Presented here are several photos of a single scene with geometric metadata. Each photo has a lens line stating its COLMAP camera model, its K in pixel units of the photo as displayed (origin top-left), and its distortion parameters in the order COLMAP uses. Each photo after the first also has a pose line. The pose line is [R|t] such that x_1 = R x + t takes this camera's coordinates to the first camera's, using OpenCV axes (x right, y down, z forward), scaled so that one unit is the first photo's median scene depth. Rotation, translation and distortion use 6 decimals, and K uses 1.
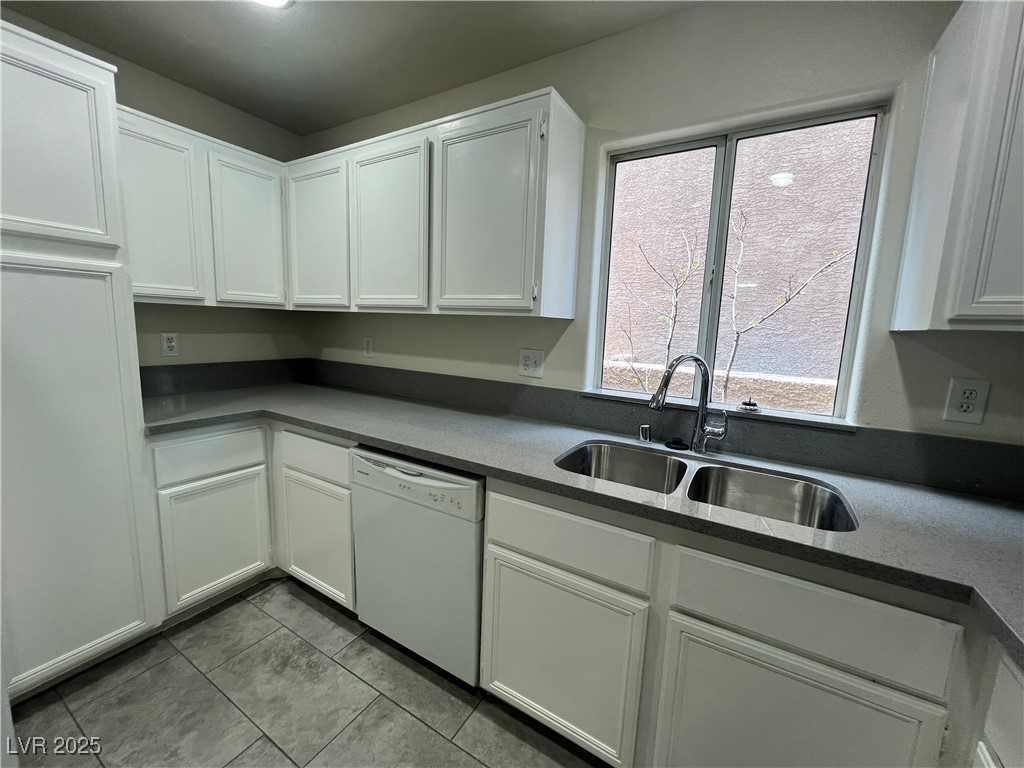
lens RADIAL K [[409.9, 0, 509.6], [0, 409.9, 382.5], [0, 0, 1]] dist [-0.001230, 0.000540]
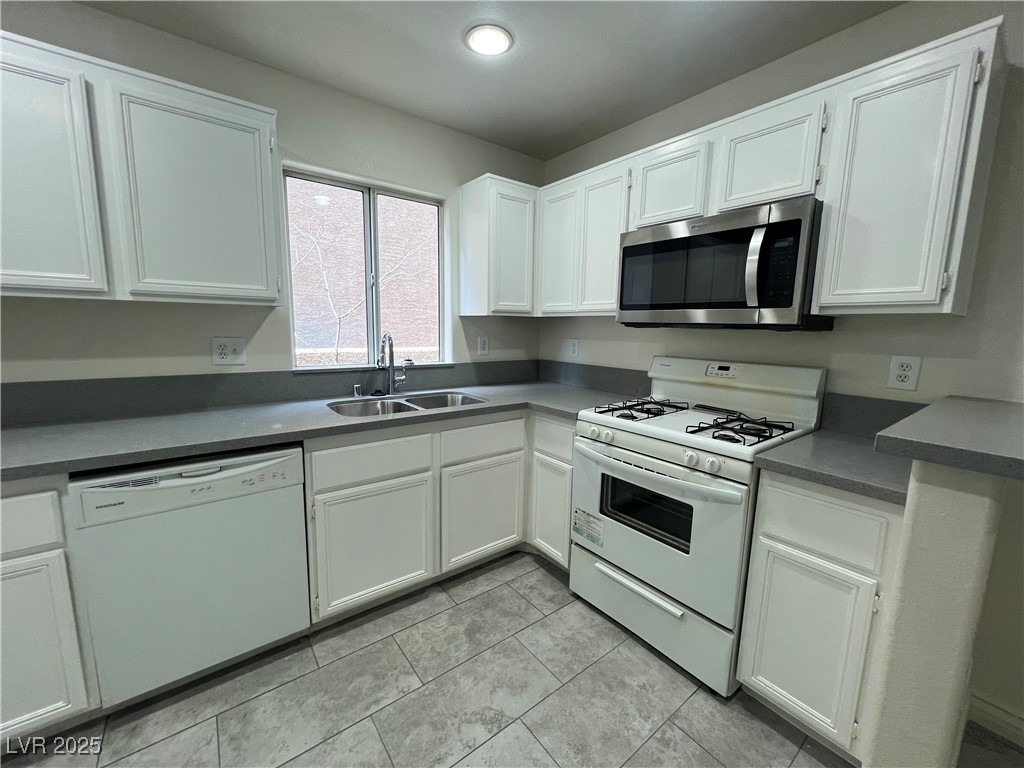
lens RADIAL K [[411.1, 0, 509.6], [0, 411.1, 383.0], [0, 0, 1]] dist [0.000483, 0.000167]
pose [[0.367362, -0.160147, 0.916187, -0.784797], [0.124323, 0.984680, 0.122270, -0.010222], [-0.921732, 0.068986, 0.381644, -0.014666]]
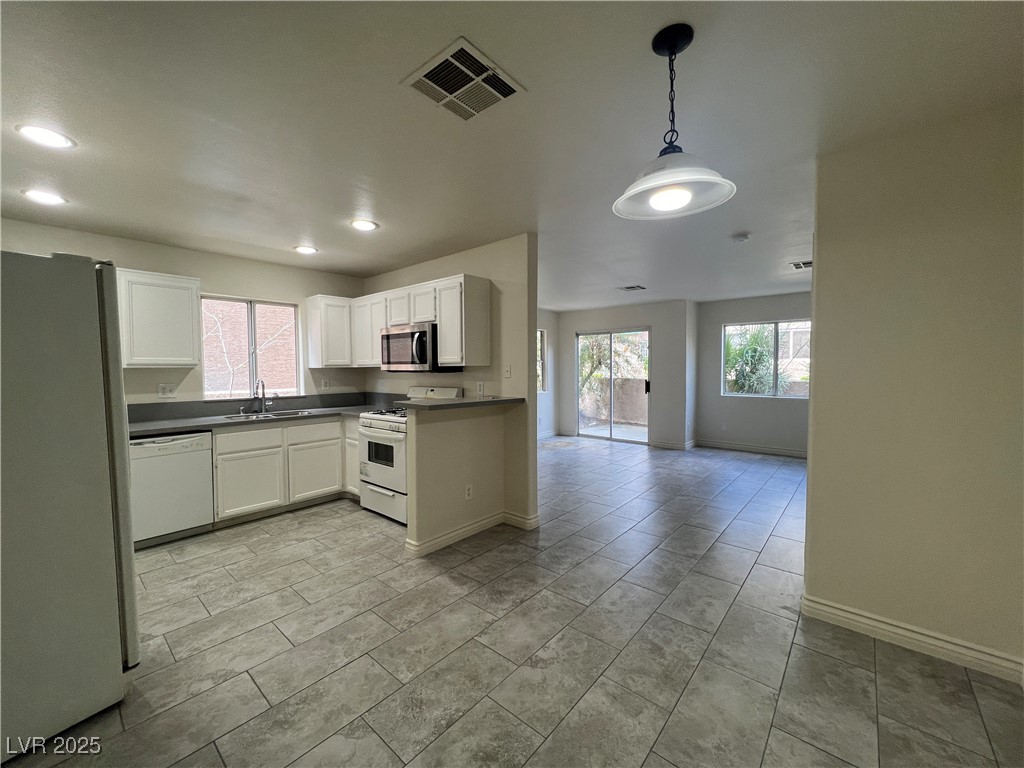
lens RADIAL K [[409.9, 0, 509.6], [0, 409.9, 382.5], [0, 0, 1]] dist [-0.001230, 0.000540]
pose [[0.175512, -0.075494, 0.981578, -1.933426], [0.150258, 0.987428, 0.049076, 0.076239], [-0.972943, 0.138876, 0.184649, -1.152067]]
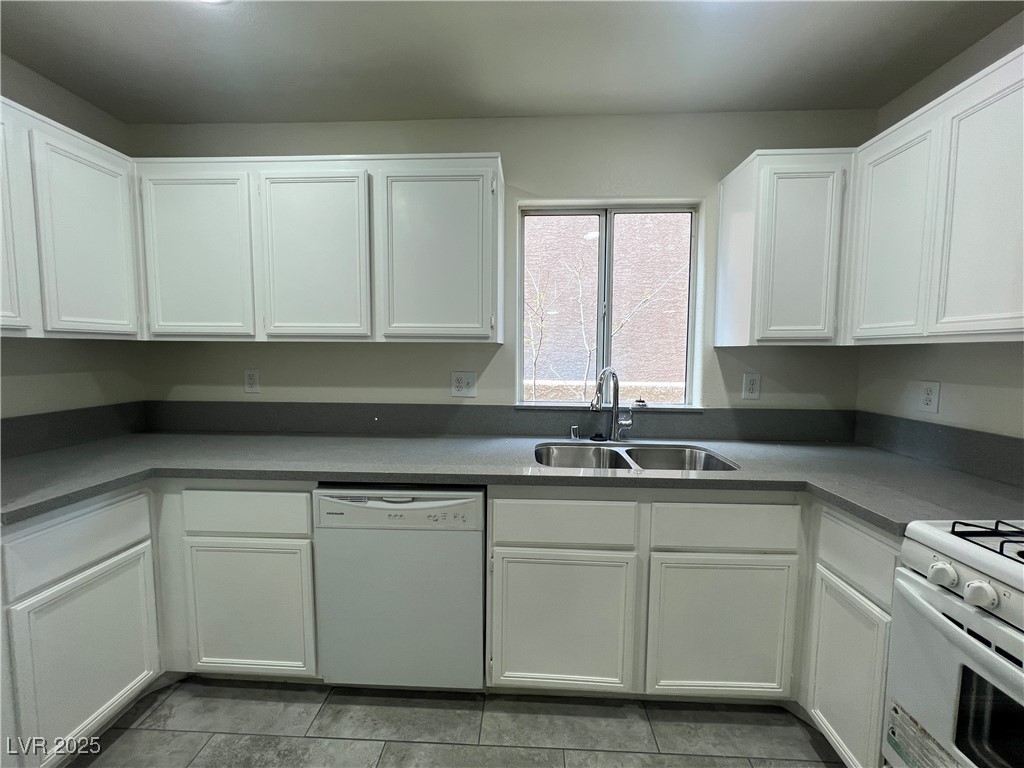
lens RADIAL K [[409.9, 0, 509.6], [0, 409.9, 382.5], [0, 0, 1]] dist [-0.001230, 0.000540]
pose [[0.879173, -0.069525, 0.471403, -0.442278], [0.093403, 0.995251, -0.027414, -0.013774], [-0.467259, 0.068132, 0.881492, -0.025663]]
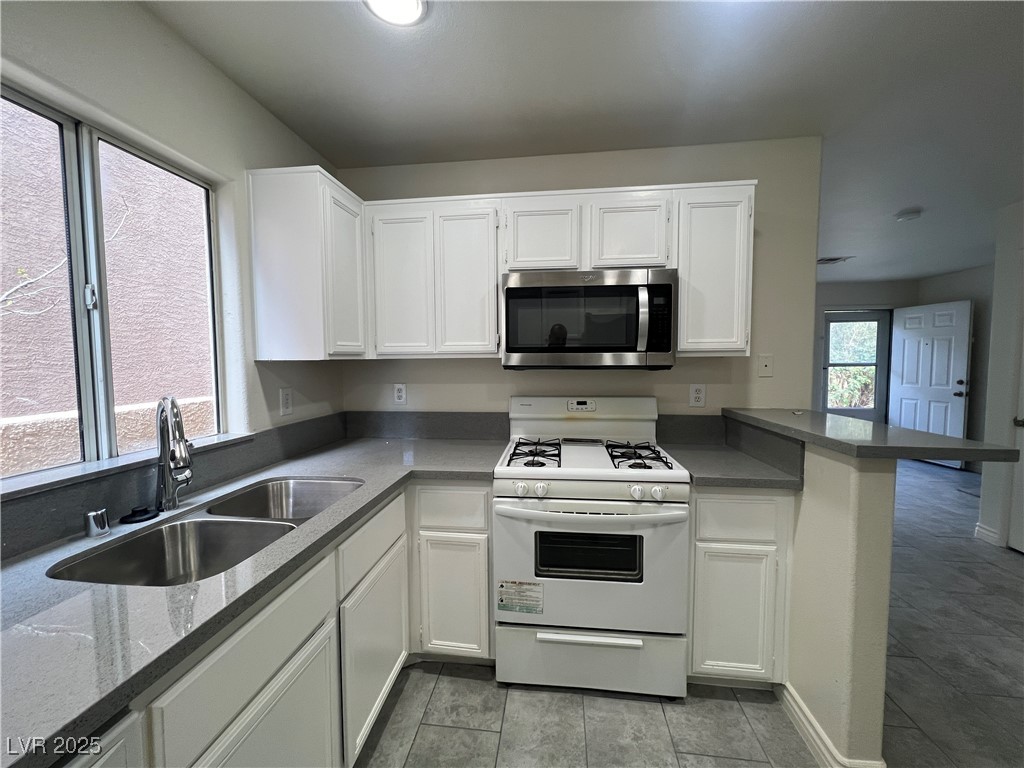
lens RADIAL K [[406.7, 0, 512.0], [0, 406.7, 384.0], [0, 0, 1]] dist [-0.003609, -0.000223]
pose [[-0.402853, -0.089833, 0.910845, -0.551102], [0.118143, 0.981742, 0.149078, -0.122328], [-0.907608, 0.167666, -0.384885, 0.614229]]
